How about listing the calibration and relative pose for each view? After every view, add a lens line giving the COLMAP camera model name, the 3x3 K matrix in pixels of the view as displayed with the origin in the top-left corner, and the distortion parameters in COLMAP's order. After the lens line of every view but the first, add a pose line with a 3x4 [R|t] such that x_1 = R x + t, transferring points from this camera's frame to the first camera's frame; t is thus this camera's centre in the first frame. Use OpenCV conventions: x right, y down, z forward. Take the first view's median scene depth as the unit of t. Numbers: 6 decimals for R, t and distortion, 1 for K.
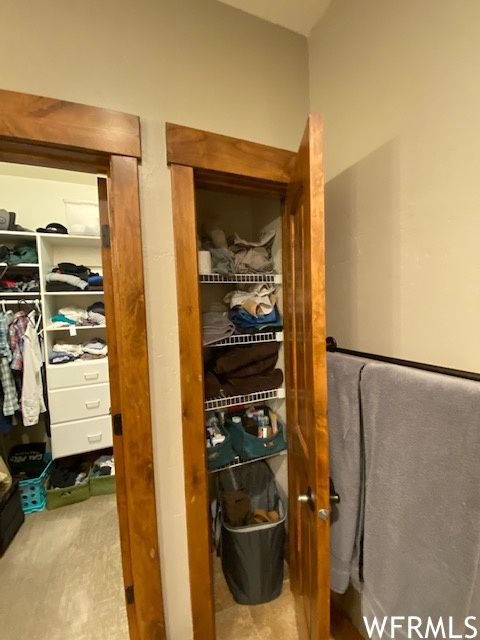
lens RADIAL K [[257.7, 0, 243.2], [0, 257.7, 321.1], [0, 0, 1]] dist [0.020849, -0.021366]
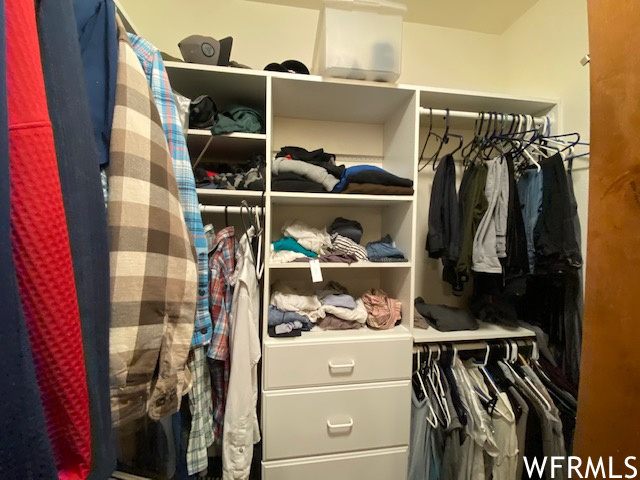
lens RADIAL K [[257.7, 0, 319.7], [0, 257.7, 236.7], [0, 0, 1]] dist [0.020849, -0.021366]
pose [[0.966335, 0.047325, -0.252896, -0.541751], [-0.057538, 0.997793, -0.033135, -0.012844], [0.250770, 0.046571, 0.966926, 0.540092]]
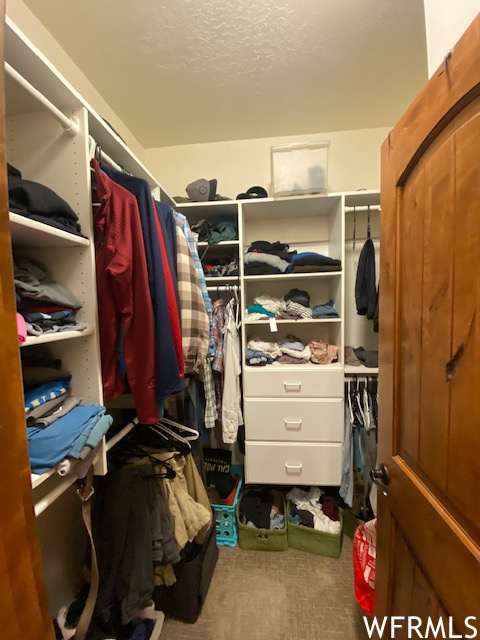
lens RADIAL K [[257.7, 0, 243.2], [0, 257.7, 321.1], [0, 0, 1]] dist [0.020849, -0.021366]
pose [[0.879911, 0.034828, -0.473861, -0.383177], [-0.024551, 0.999310, 0.027859, 0.006071], [0.474505, -0.012880, 0.880159, 0.293256]]
